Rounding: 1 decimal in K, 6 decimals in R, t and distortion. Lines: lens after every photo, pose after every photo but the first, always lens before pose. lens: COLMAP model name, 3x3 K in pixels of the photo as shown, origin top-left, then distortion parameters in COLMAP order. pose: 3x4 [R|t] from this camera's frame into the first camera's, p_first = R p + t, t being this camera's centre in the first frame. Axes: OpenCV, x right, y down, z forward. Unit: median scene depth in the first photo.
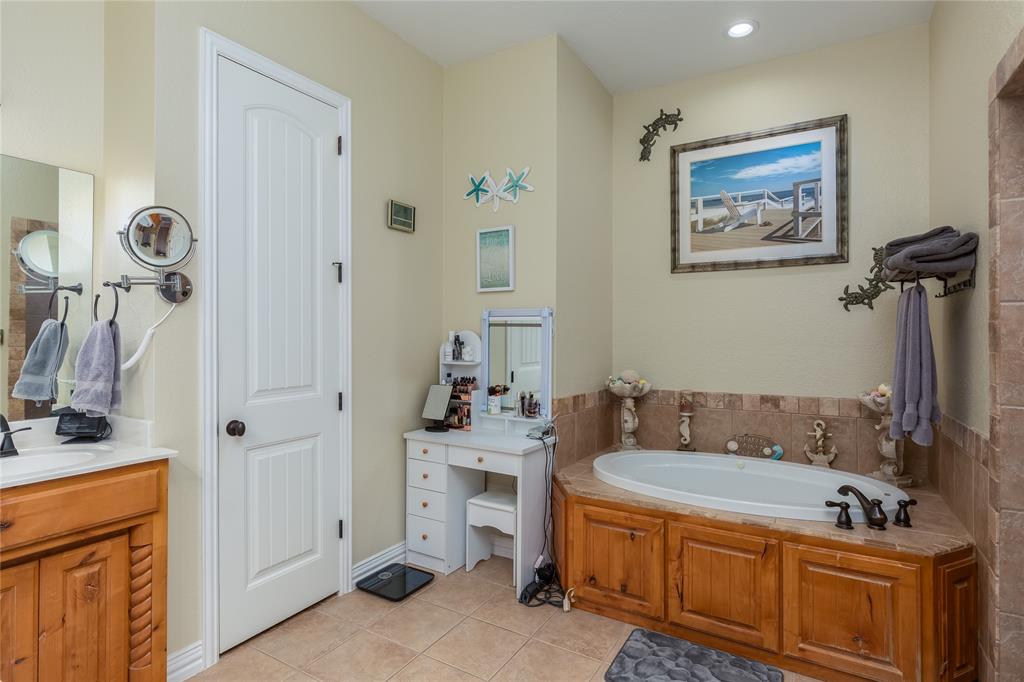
lens RADIAL K [[520.5, 0, 521.0], [0, 520.5, 335.9], [0, 0, 1]] dist [-0.005877, 0.003929]
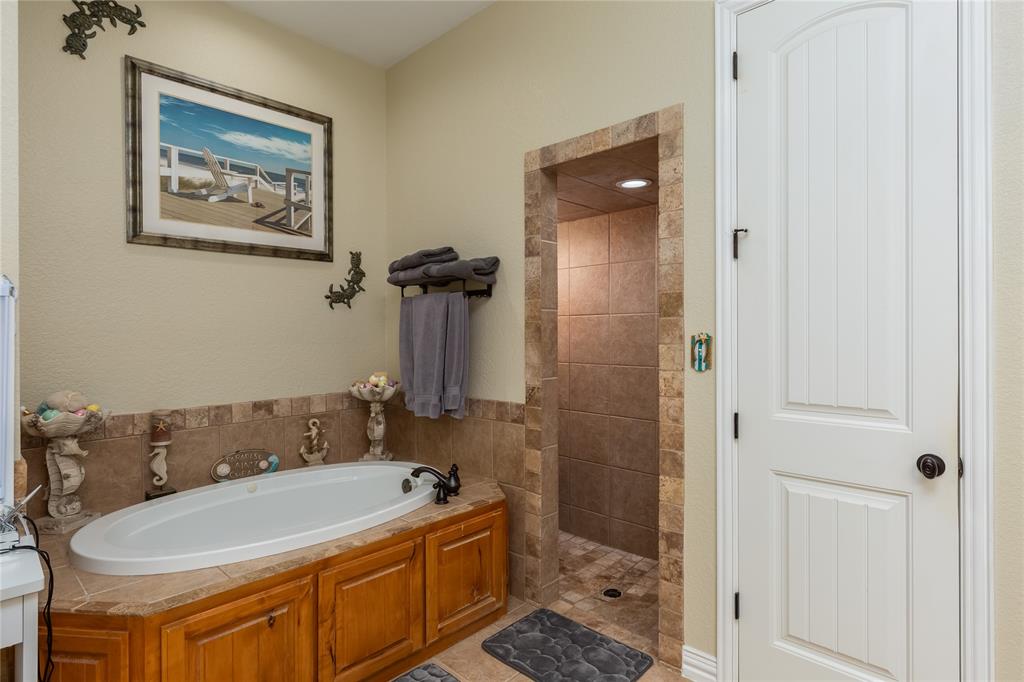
lens RADIAL K [[520.5, 0, 518.2], [0, 520.5, 336.4], [0, 0, 1]] dist [-0.005877, 0.003929]
pose [[0.233493, -0.011087, 0.972295, -0.286198], [0.007021, 0.999928, 0.009716, -0.000463], [-0.972333, 0.004558, 0.233554, 0.386505]]
